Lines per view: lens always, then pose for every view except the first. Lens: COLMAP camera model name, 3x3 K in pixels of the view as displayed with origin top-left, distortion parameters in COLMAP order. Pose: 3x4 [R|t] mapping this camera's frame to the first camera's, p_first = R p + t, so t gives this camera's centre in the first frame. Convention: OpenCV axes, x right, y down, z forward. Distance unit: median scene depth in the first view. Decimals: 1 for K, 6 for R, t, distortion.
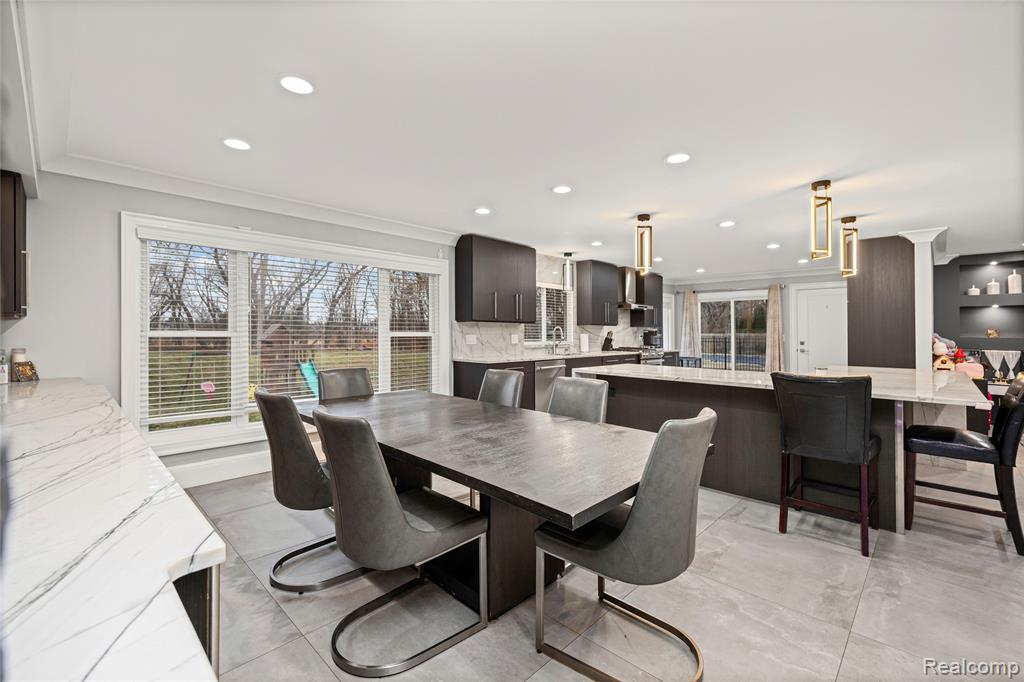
lens RADIAL K [[444.6, 0, 515.2], [0, 444.6, 337.1], [0, 0, 1]] dist [0.014366, -0.000775]
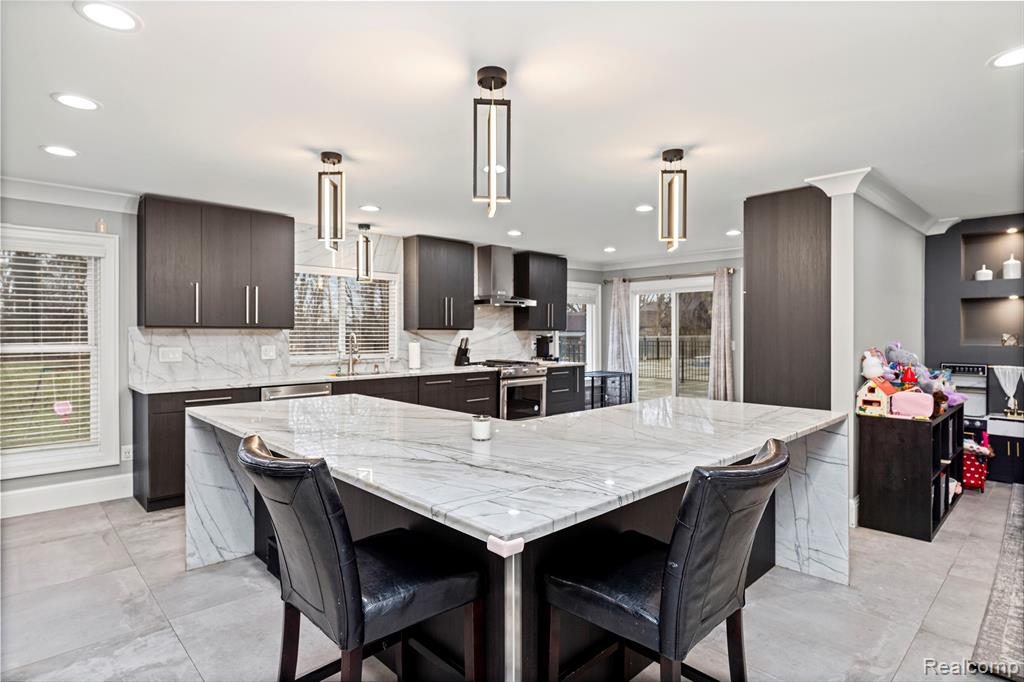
lens RADIAL K [[541.0, 0, 510.0], [0, 541.0, 337.6], [0, 0, 1]] dist [0.009658, -0.004667]
pose [[0.998739, -0.005956, -0.049839, 0.366383], [0.005786, 0.999977, -0.003564, -0.011182], [0.049860, 0.003271, 0.998751, 0.178259]]
